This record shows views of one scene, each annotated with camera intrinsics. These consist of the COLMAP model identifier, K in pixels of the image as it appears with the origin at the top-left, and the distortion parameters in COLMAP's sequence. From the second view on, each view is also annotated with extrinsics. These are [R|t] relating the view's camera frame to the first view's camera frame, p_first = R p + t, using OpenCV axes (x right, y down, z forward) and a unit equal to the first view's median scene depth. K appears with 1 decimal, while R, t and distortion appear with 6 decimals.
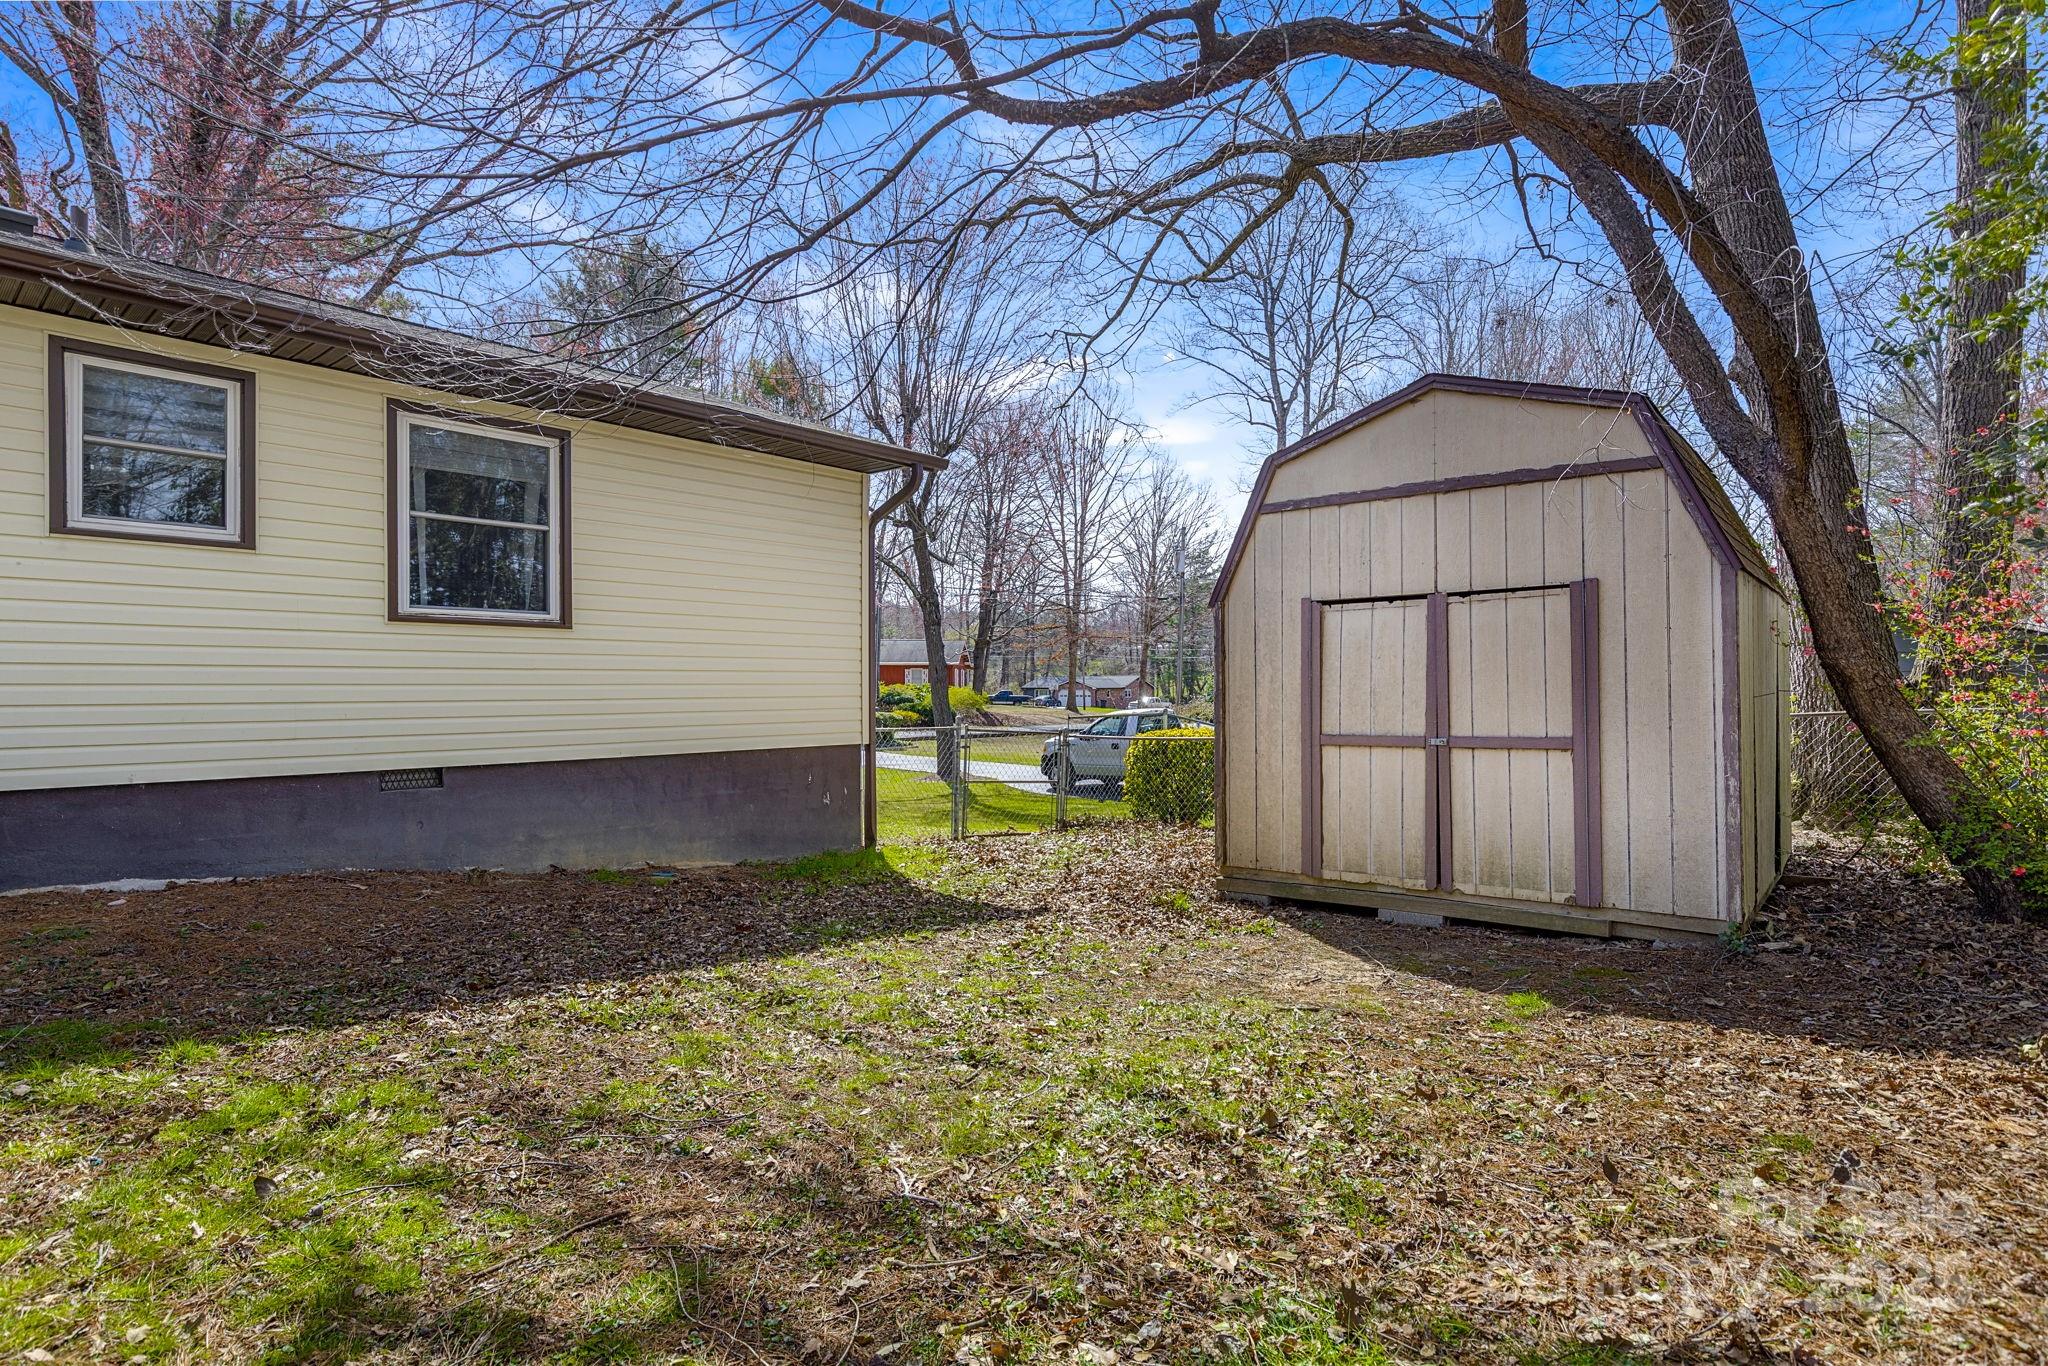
lens RADIAL K [[1061.4, 0, 1031.0], [0, 1061.4, 686.4], [0, 0, 1]] dist [0.001177, 0.000317]
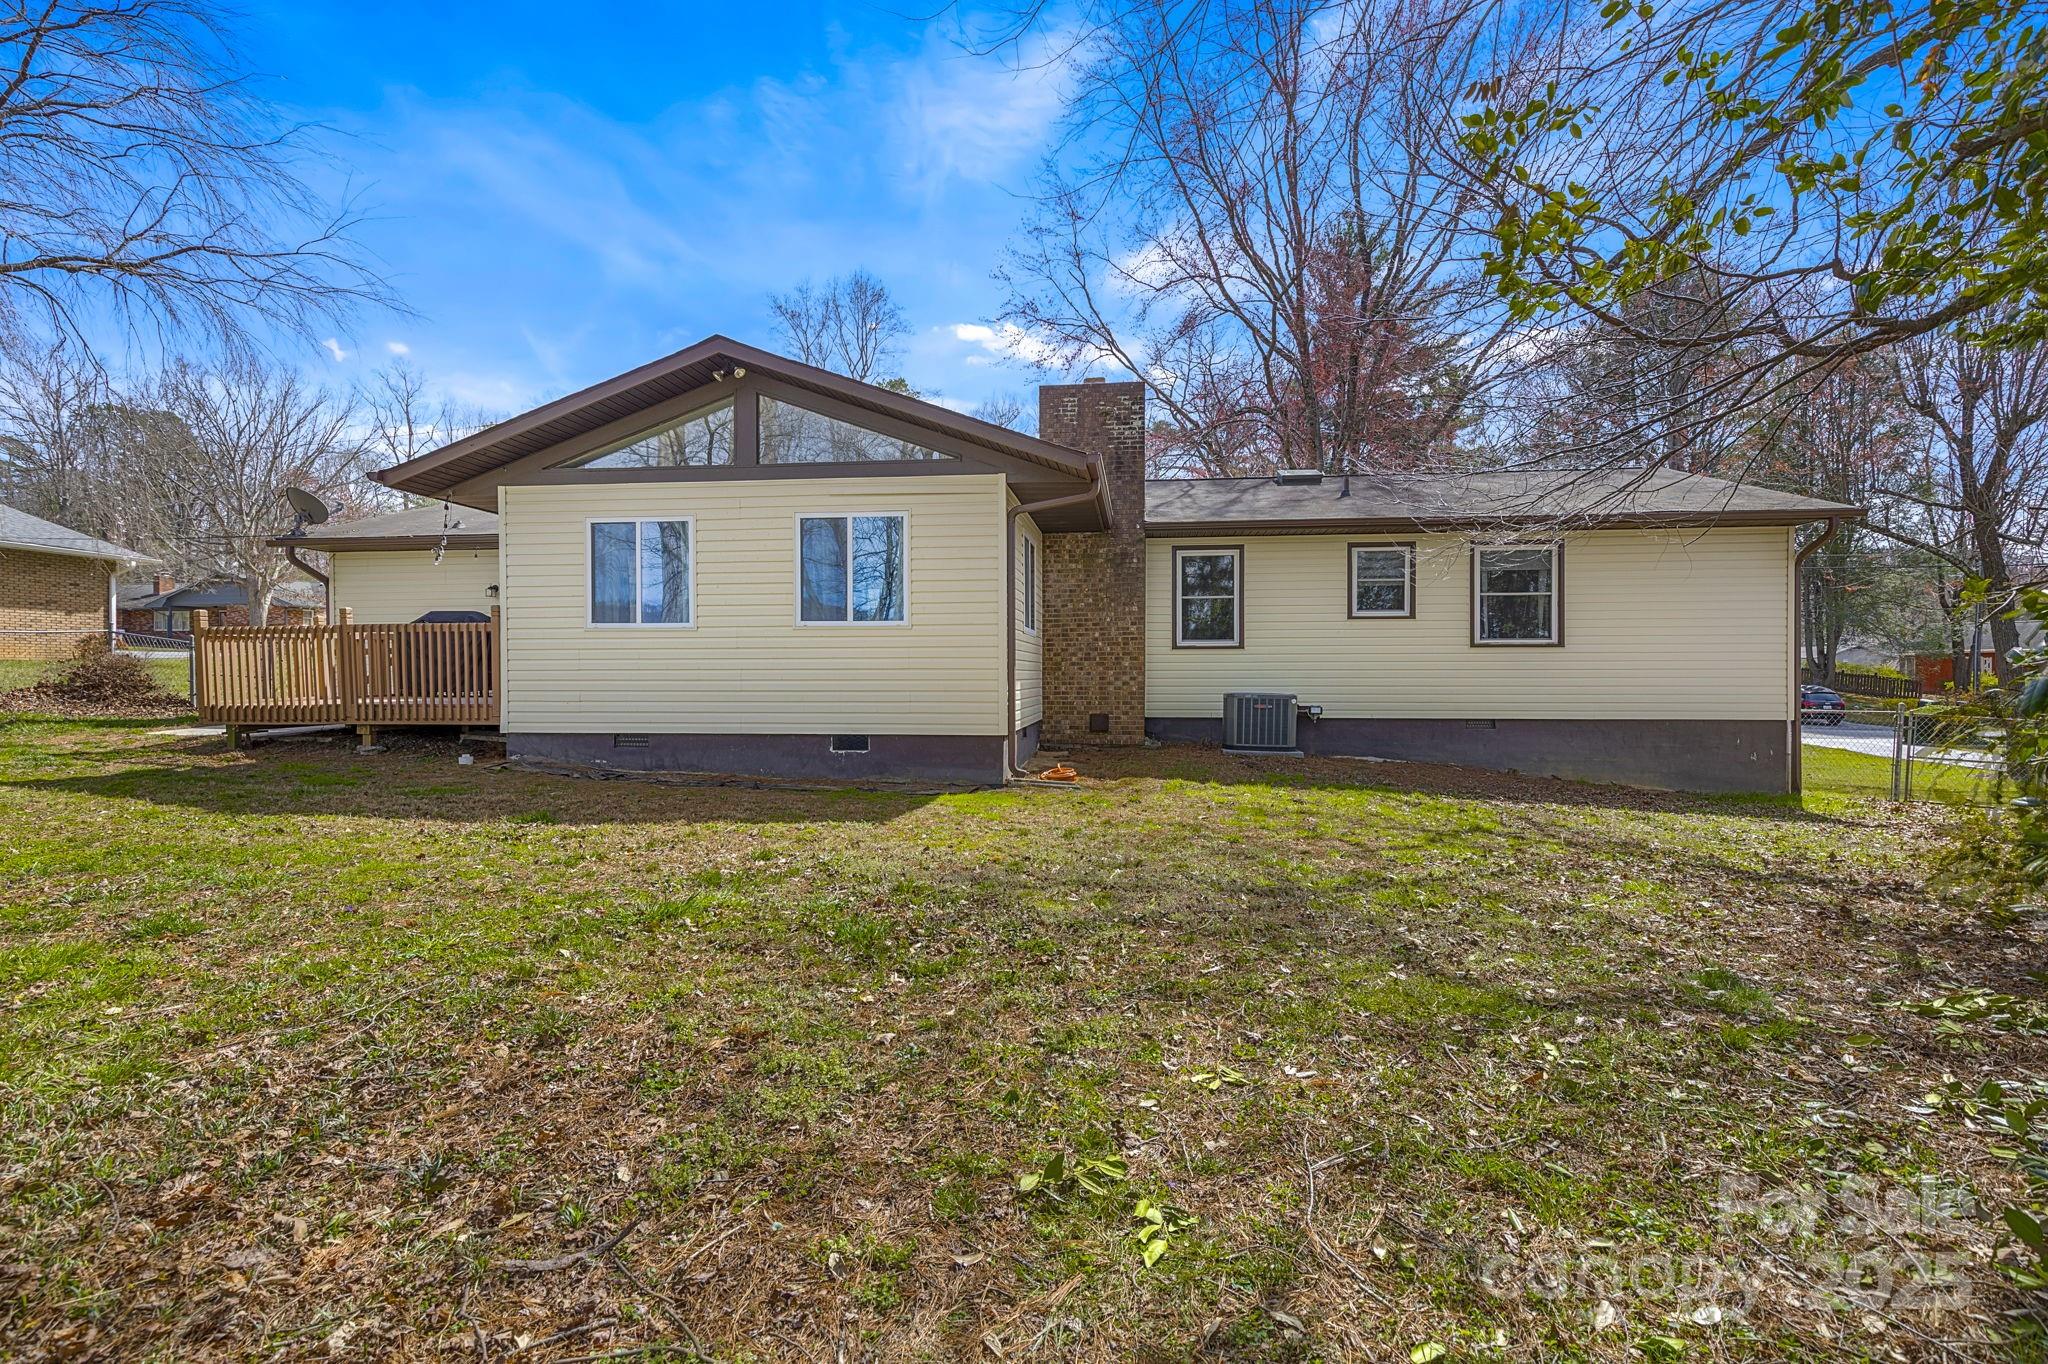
lens RADIAL K [[913.4, 0, 1027.3], [0, 913.4, 671.1], [0, 0, 1]] dist [-0.001098, -0.000220]
pose [[0.564318, -0.001363, -0.825556, 0.371973], [-0.003014, 0.999989, -0.003711, -0.004947], [0.825552, 0.004583, 0.564307, -0.705430]]
